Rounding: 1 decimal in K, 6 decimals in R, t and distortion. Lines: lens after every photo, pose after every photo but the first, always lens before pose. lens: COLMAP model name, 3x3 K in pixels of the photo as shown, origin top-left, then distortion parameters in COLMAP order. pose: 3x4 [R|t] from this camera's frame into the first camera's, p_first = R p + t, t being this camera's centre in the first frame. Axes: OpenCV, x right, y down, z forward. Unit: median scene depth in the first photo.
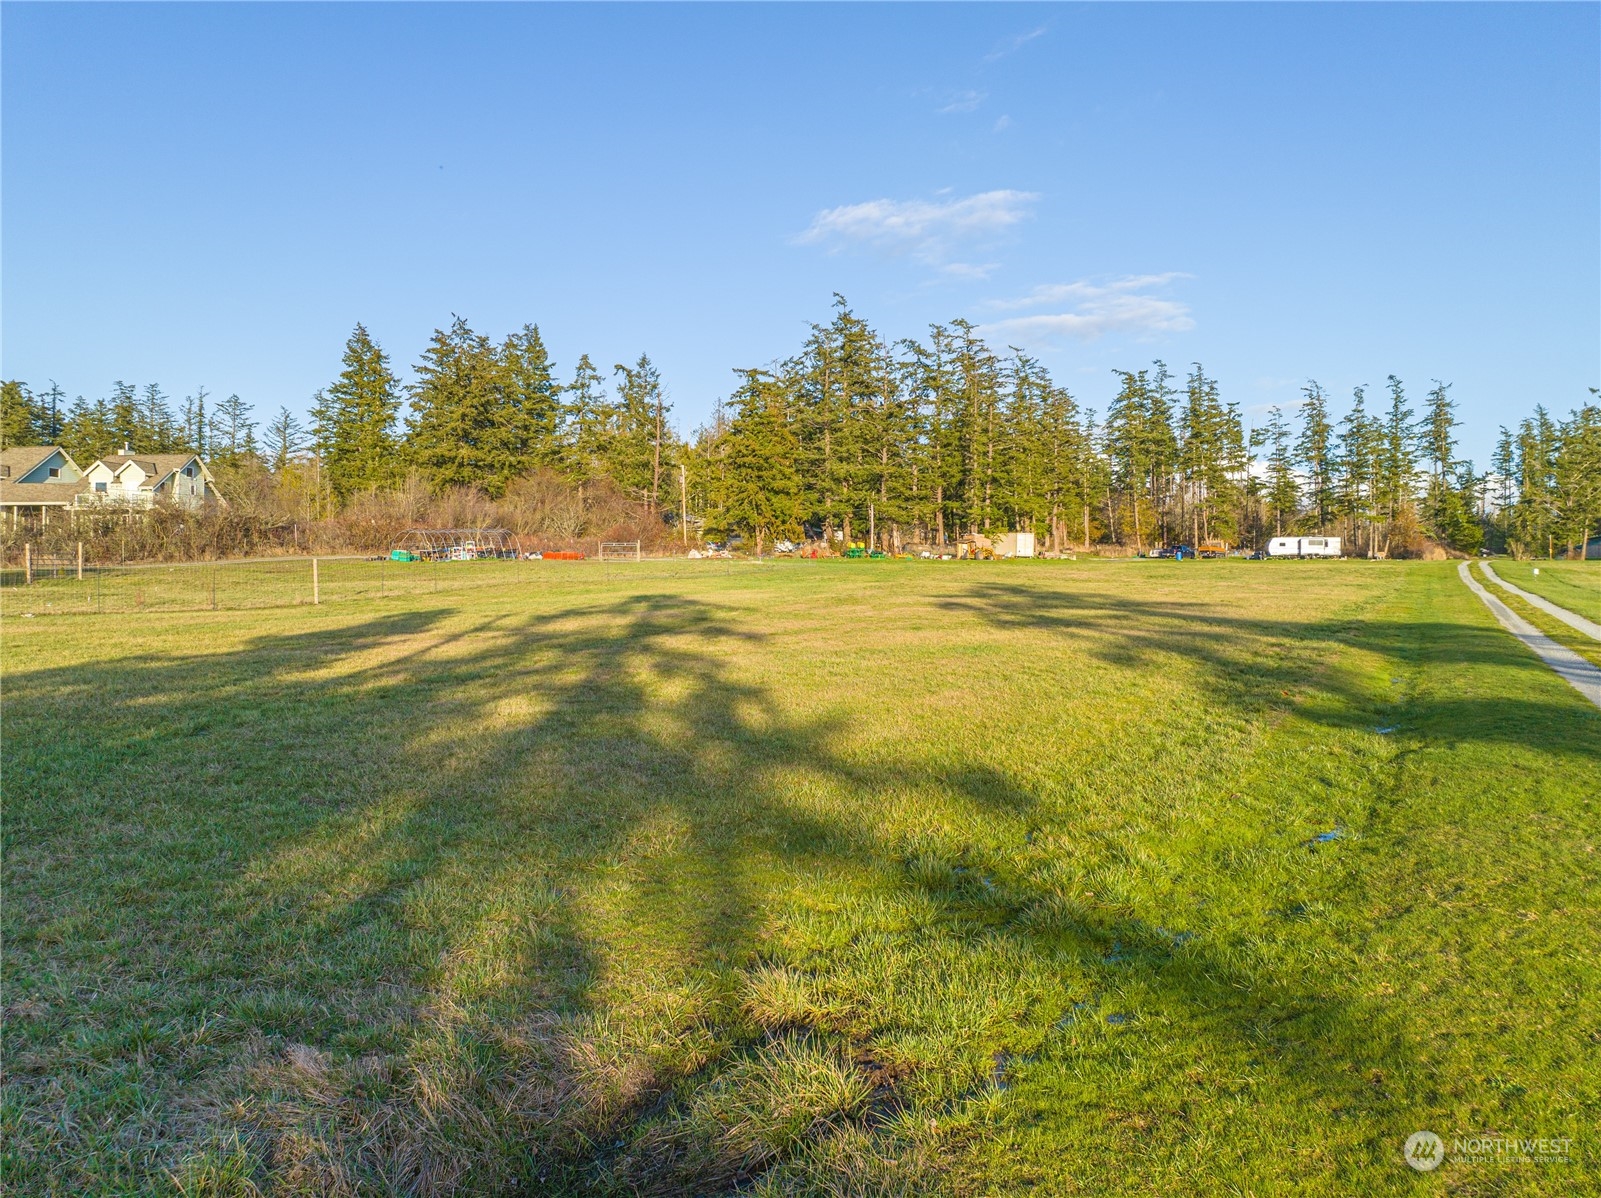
lens RADIAL K [[1127.5, 0, 802.5], [0, 1127.5, 599.8], [0, 0, 1]] dist [-0.042895, 0.011988]
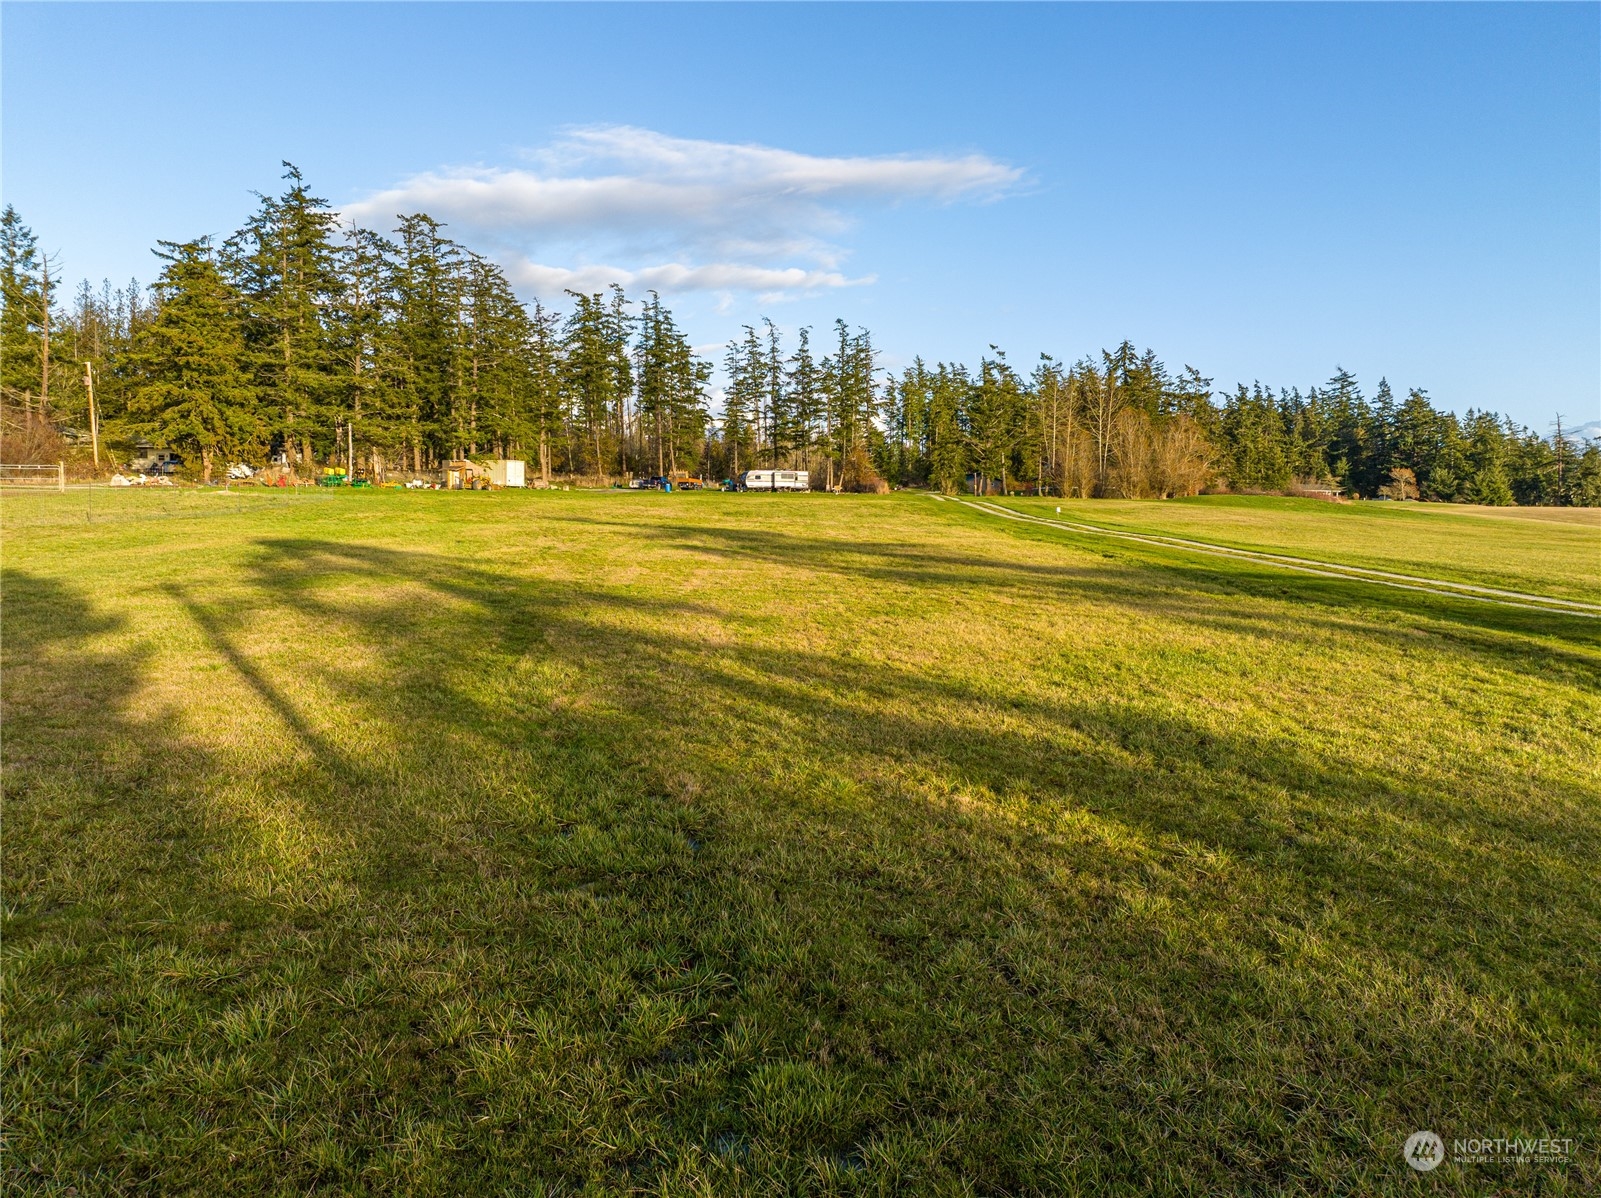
lens RADIAL K [[1127.5, 0, 796.2], [0, 1127.5, 591.7], [0, 0, 1]] dist [-0.042895, 0.011988]
pose [[0.858714, -0.034382, 0.511300, -0.074909], [0.004177, 0.998183, 0.060107, -0.006859], [-0.512438, -0.049479, 0.857298, 0.096370]]
